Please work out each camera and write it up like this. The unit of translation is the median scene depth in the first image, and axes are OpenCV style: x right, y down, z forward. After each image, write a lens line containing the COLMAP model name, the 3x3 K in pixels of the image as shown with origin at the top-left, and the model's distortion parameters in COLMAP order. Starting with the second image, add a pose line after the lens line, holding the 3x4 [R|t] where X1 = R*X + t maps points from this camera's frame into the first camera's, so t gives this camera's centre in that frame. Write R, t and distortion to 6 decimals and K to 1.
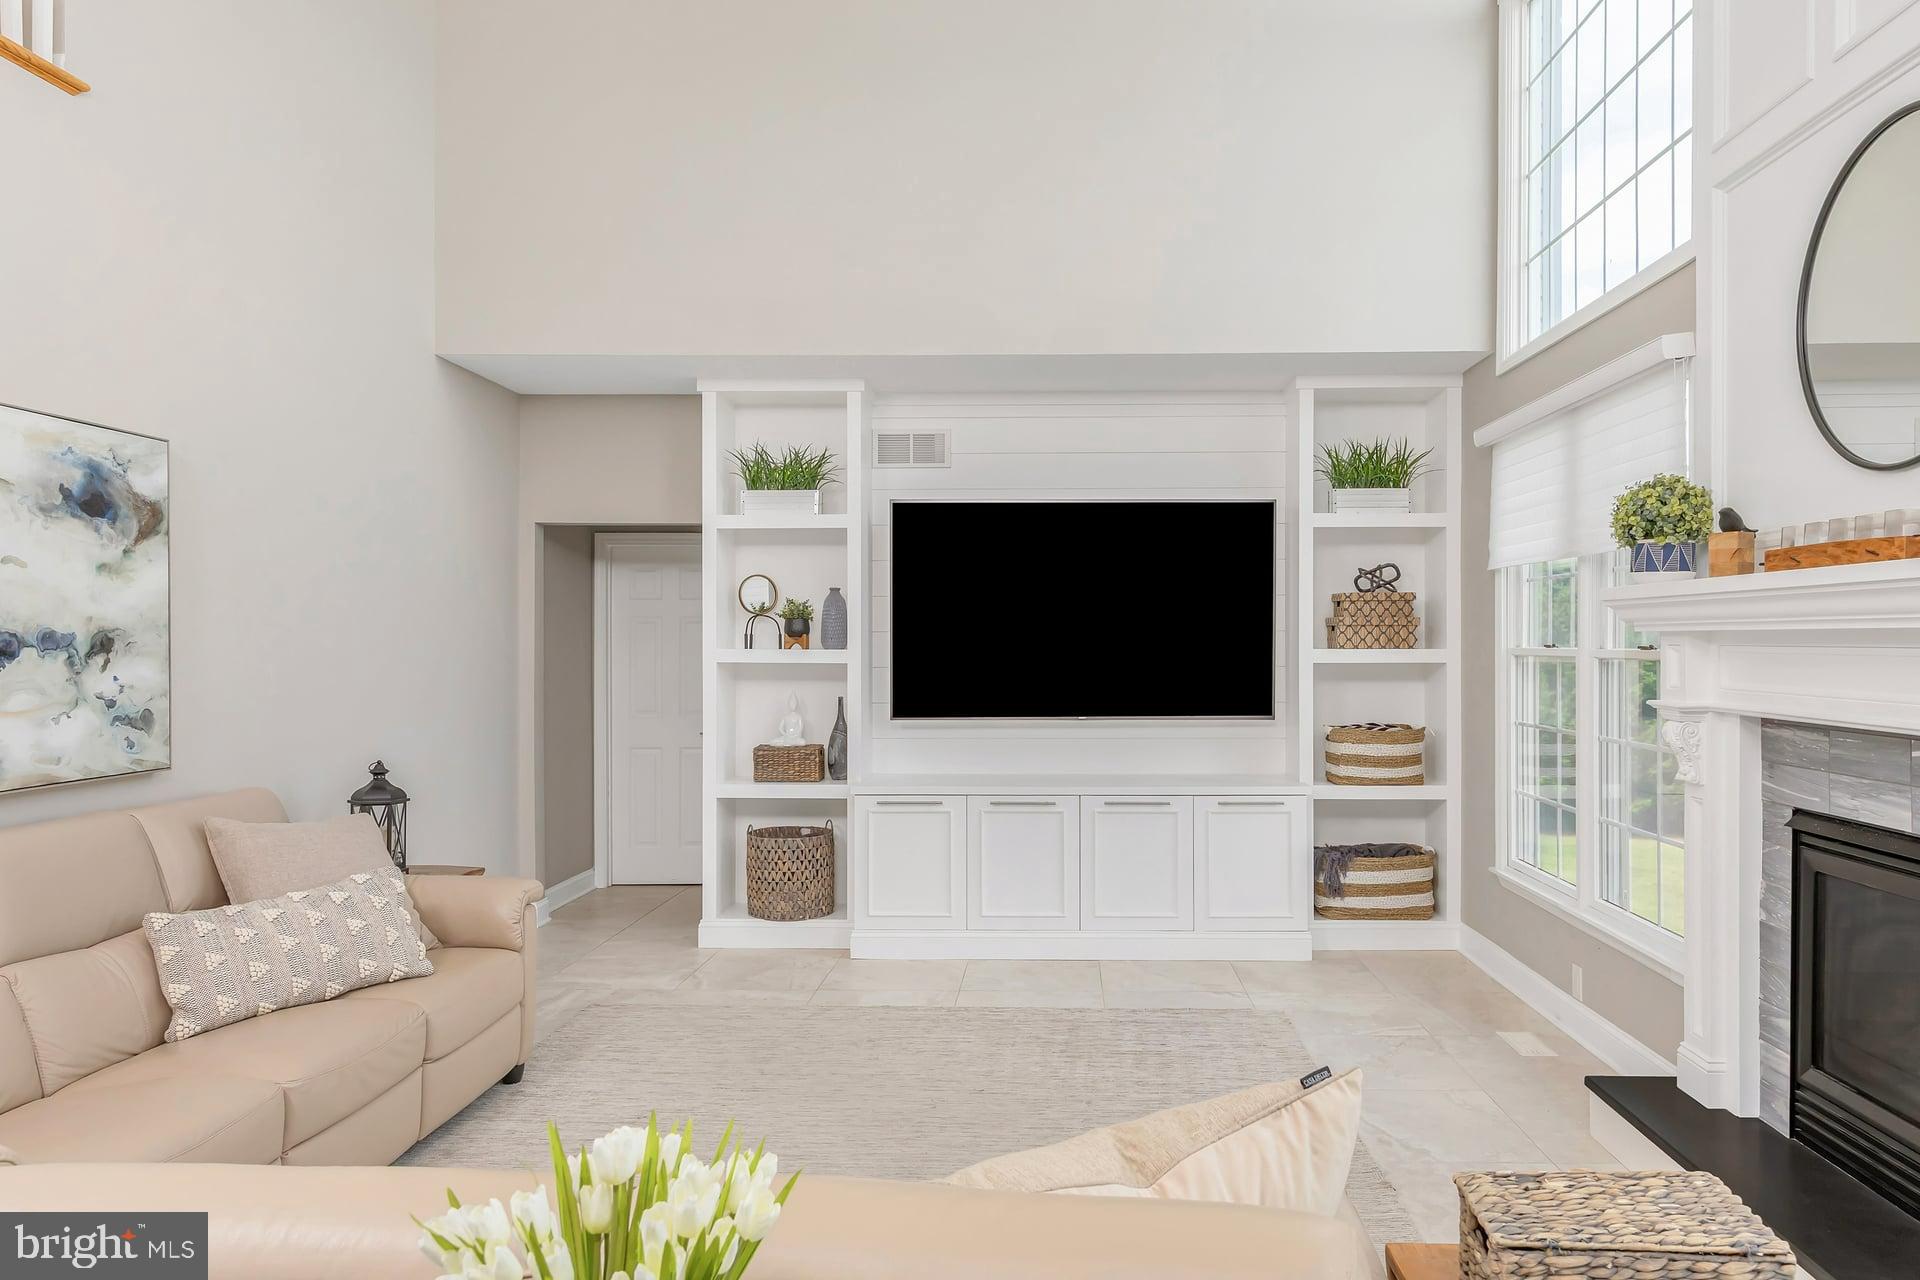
lens RADIAL K [[1288.8, 0, 974.2], [0, 1288.8, 634.3], [0, 0, 1]] dist [0.005744, -0.002411]
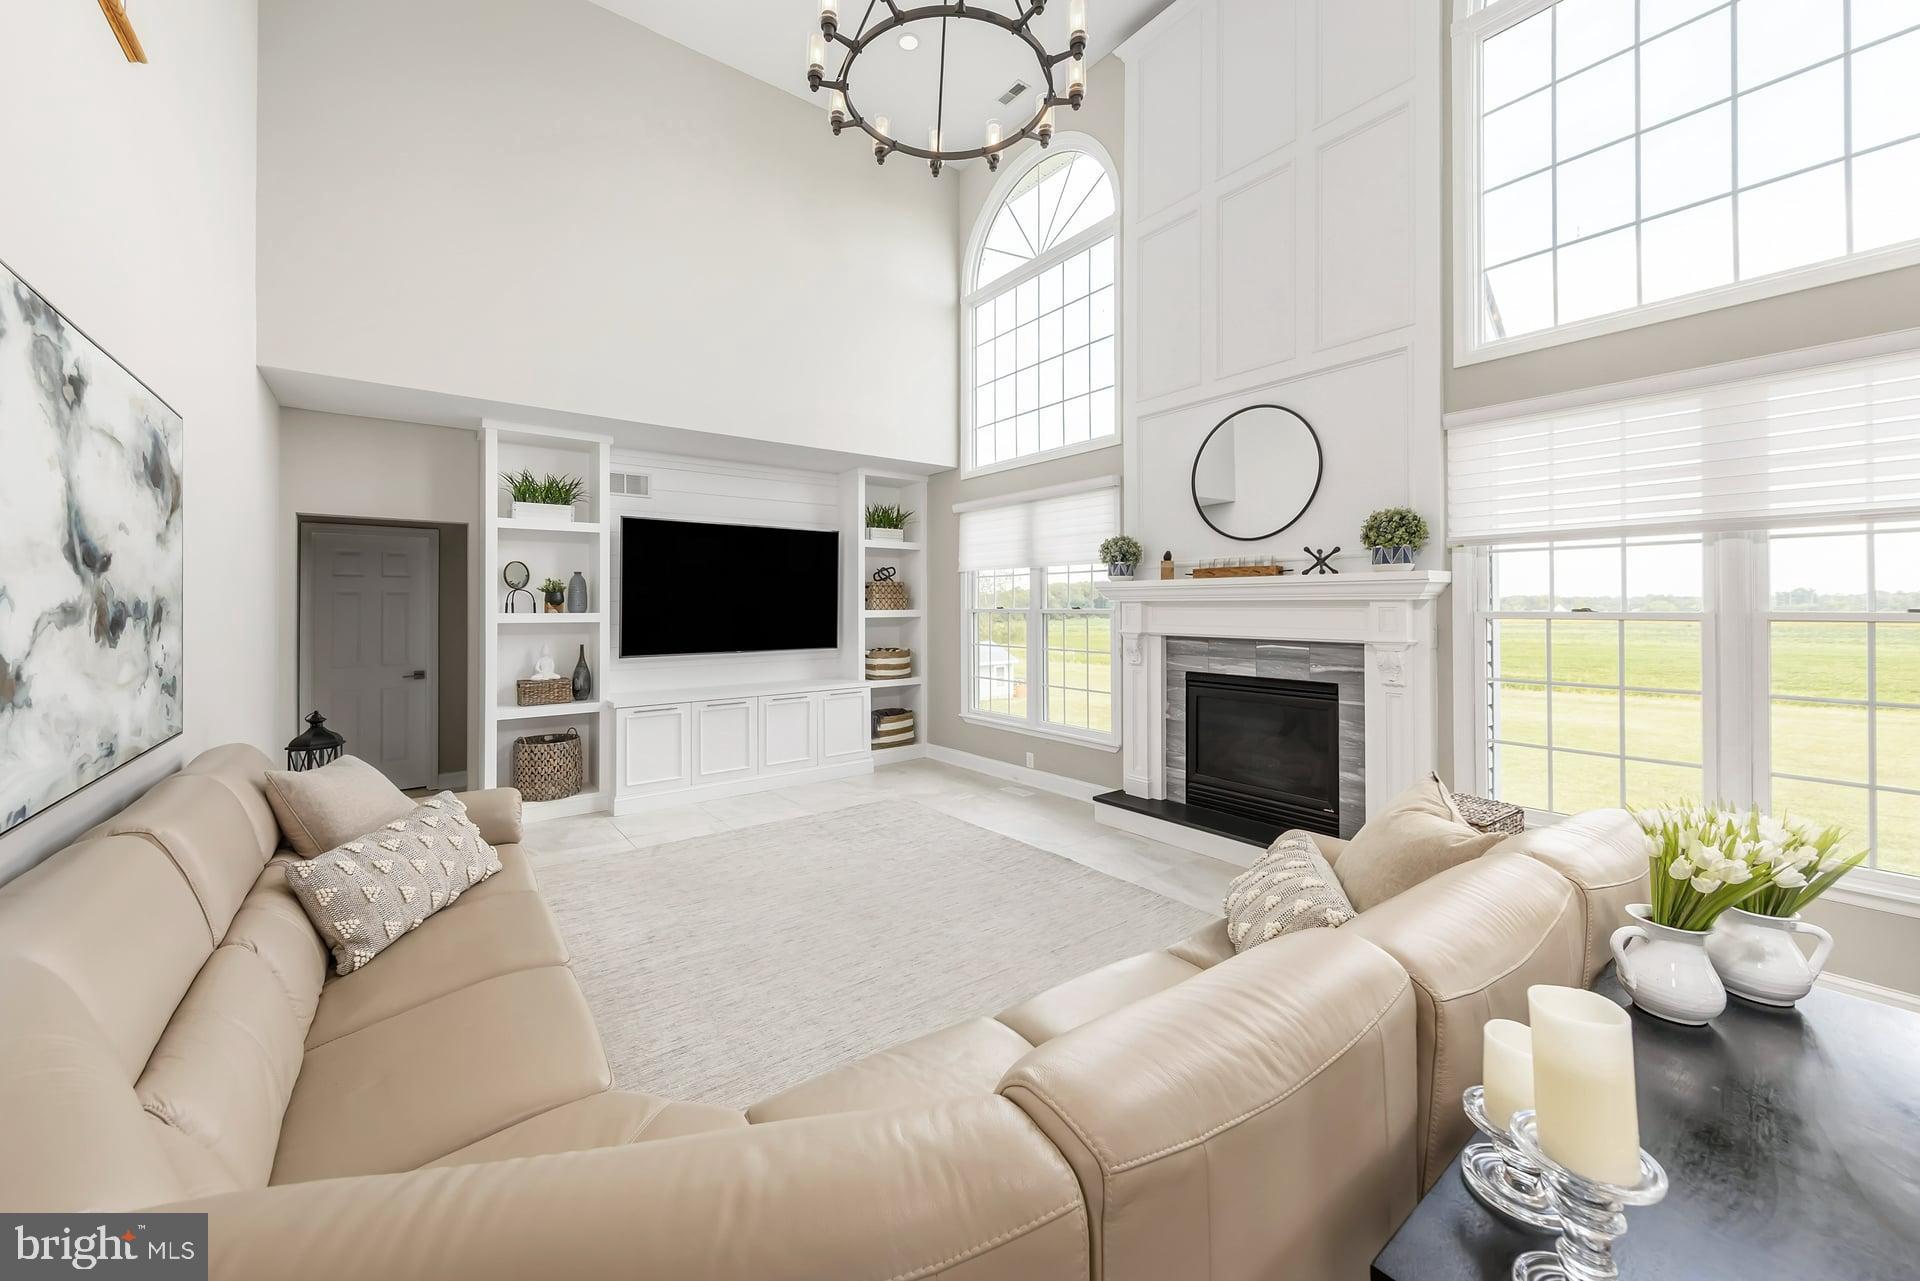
lens RADIAL K [[718.4, 0, 886.0], [0, 718.4, 594.9], [0, 0, 1]] dist [0.002685, 0.000332]
pose [[0.792048, 0.005552, 0.610434, -0.367102], [0.000844, 0.999948, -0.010191, -0.000372], [-0.610458, 0.008587, 0.792002, 0.133608]]
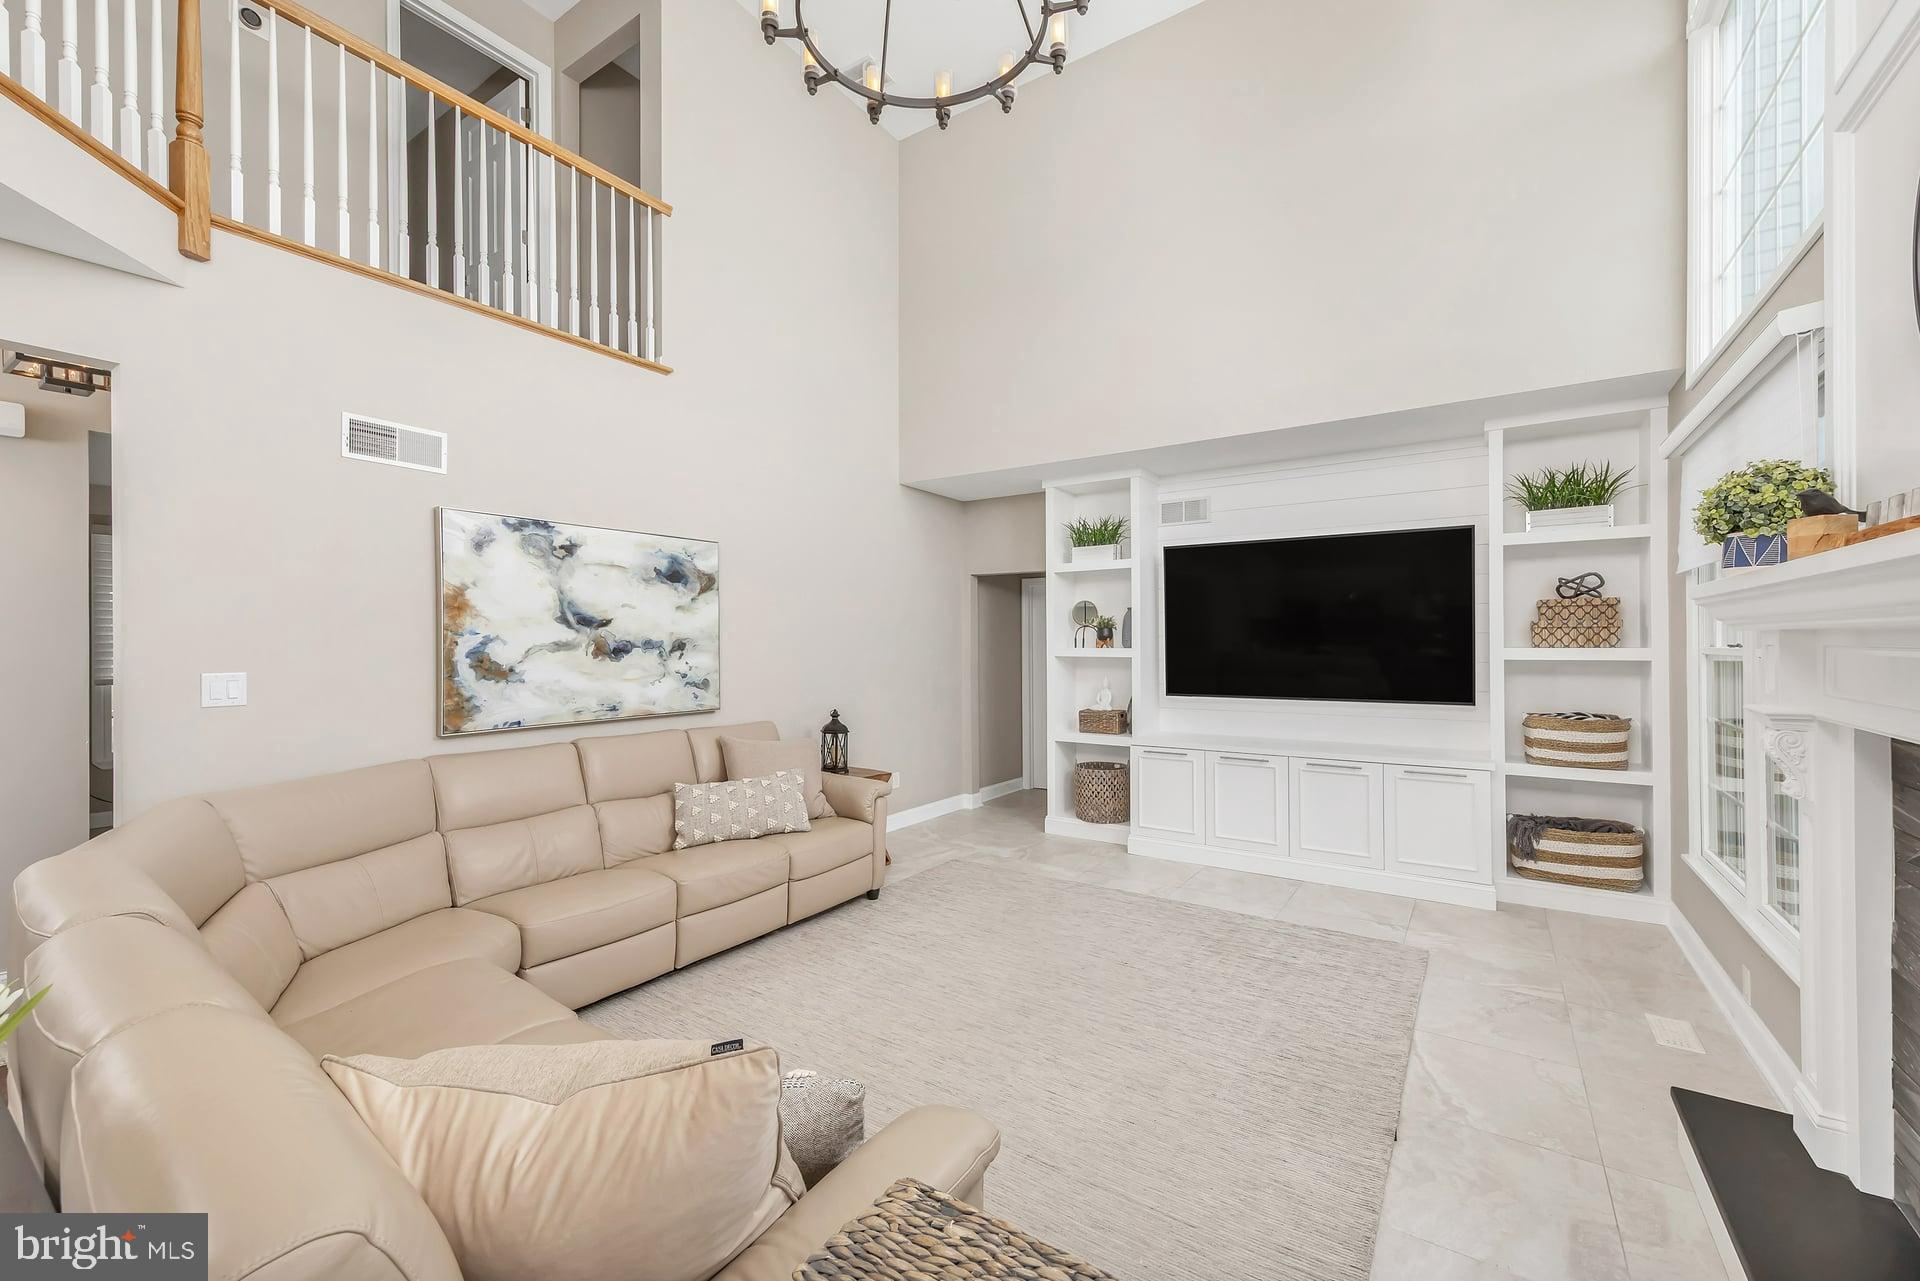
lens RADIAL K [[756.9, 0, 948.6], [0, 756.9, 635.1], [0, 0, 1]] dist [0.003718, -0.000110]
pose [[0.854446, -0.008582, -0.519469, 0.189369], [0.006682, 0.999962, -0.005528, 0.000145], [0.519496, 0.001252, 0.854472, 0.137160]]
